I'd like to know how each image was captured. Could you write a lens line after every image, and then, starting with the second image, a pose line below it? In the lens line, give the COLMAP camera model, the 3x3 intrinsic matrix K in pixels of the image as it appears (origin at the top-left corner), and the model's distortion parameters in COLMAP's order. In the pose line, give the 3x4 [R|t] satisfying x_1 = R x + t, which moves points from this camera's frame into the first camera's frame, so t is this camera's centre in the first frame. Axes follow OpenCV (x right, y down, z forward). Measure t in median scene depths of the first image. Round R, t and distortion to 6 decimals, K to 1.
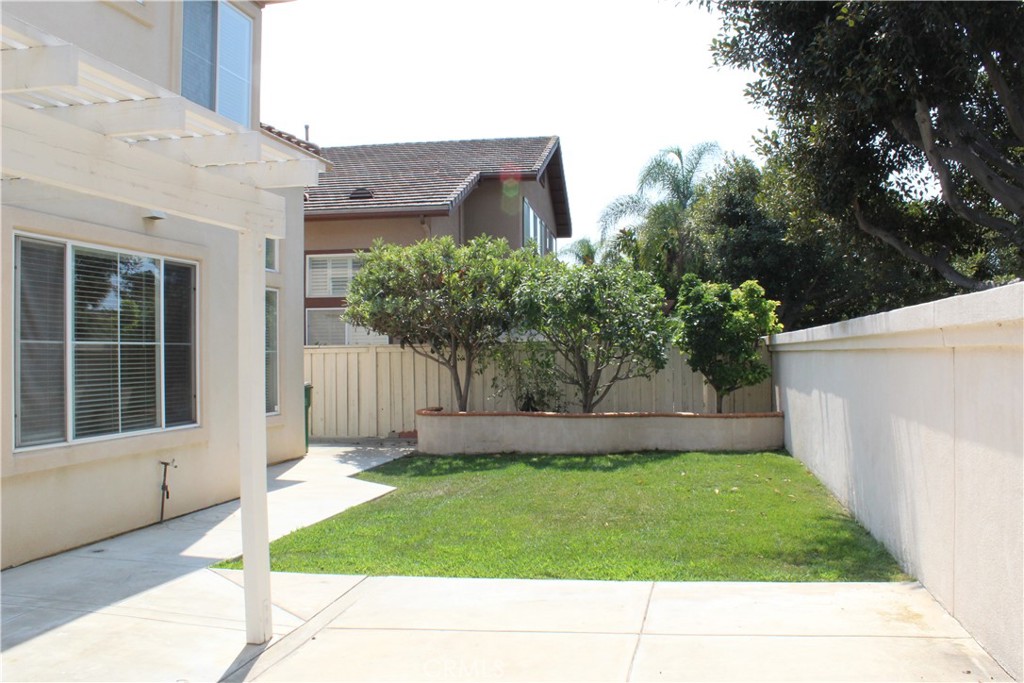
lens RADIAL K [[858.6, 0, 512.0], [0, 858.6, 341.5], [0, 0, 1]] dist [-0.179285, 0.191242]
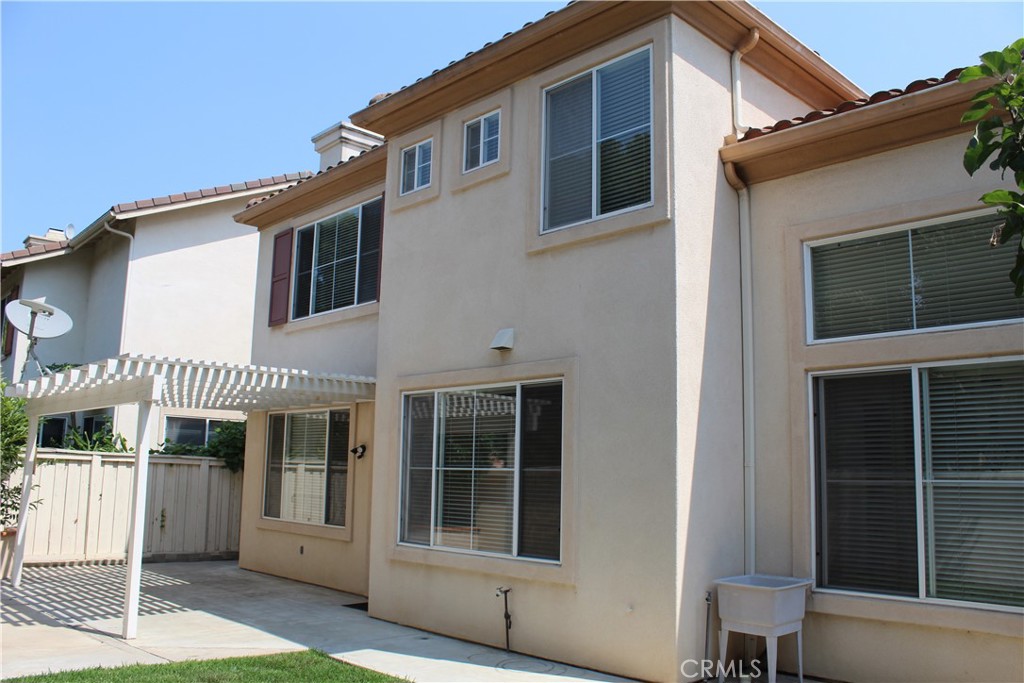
lens RADIAL K [[858.6, 0, 512.0], [0, 858.6, 341.5], [0, 0, 1]] dist [-0.179285, 0.191242]
pose [[-0.549744, -0.125522, -0.825848, 0.442548], [-0.000843, 0.988728, -0.149718, 0.004254], [0.835332, -0.081610, -0.543654, 1.572990]]
